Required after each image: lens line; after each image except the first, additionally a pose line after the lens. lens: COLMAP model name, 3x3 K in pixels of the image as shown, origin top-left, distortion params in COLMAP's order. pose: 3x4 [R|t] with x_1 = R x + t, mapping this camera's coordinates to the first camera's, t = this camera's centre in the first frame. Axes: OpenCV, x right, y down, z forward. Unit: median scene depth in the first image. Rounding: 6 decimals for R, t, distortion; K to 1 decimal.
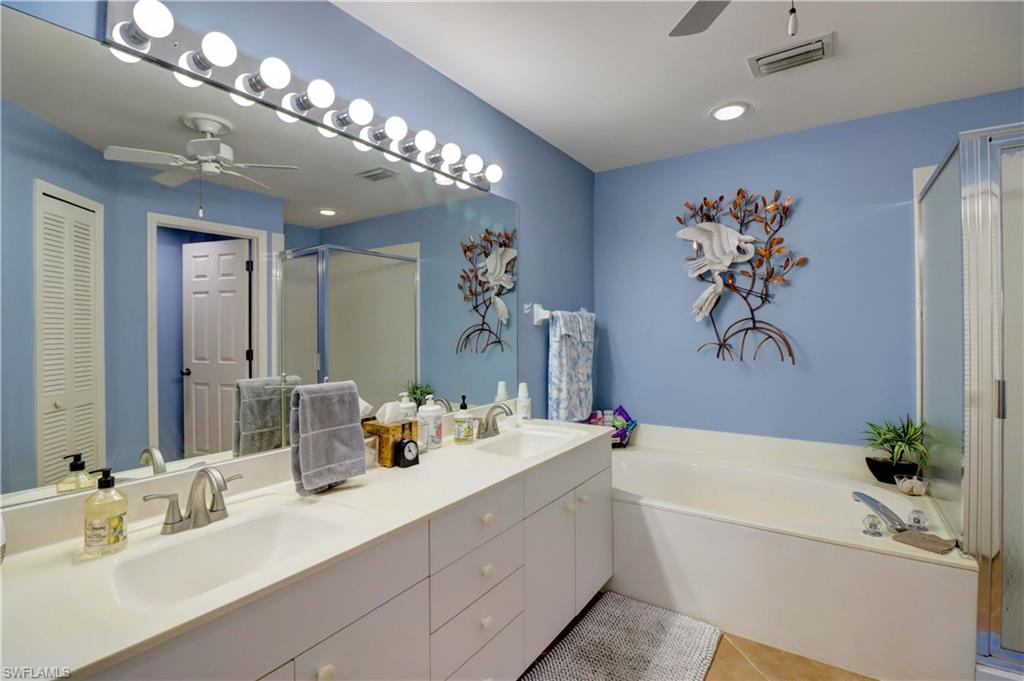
lens RADIAL K [[474.6, 0, 509.4], [0, 474.6, 333.4], [0, 0, 1]] dist [-0.001065, -0.012665]
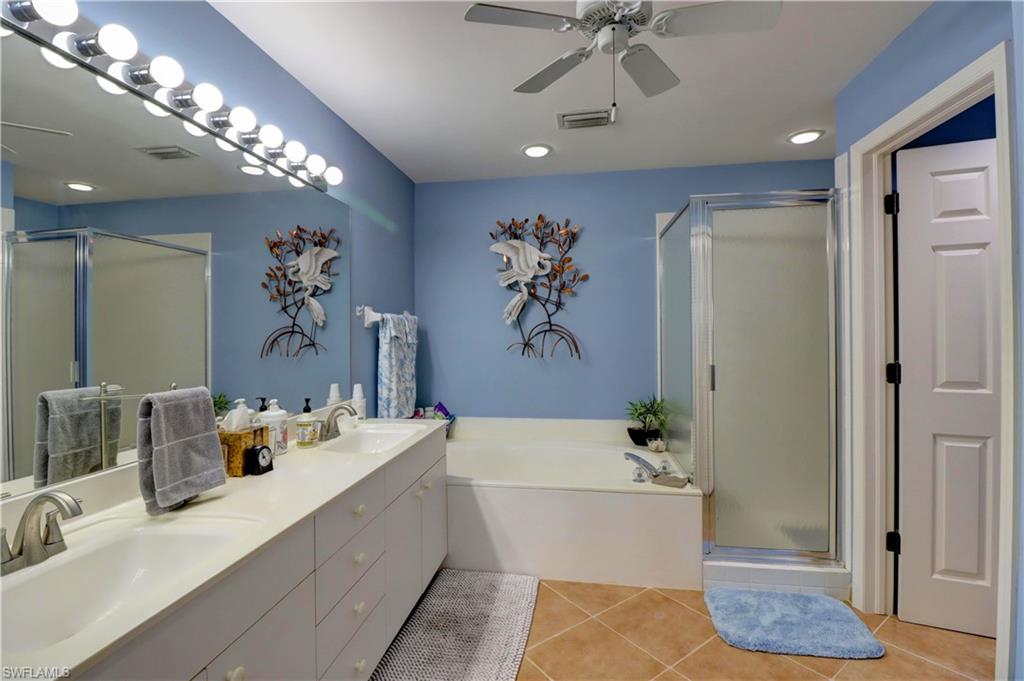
lens RADIAL K [[474.6, 0, 509.3], [0, 474.6, 335.4], [0, 0, 1]] dist [-0.001065, -0.012665]
pose [[0.902476, -0.004550, 0.430717, -0.128049], [0.004986, 0.999988, 0.000116, 0.001737], [-0.430712, 0.002042, 0.902487, -0.063158]]
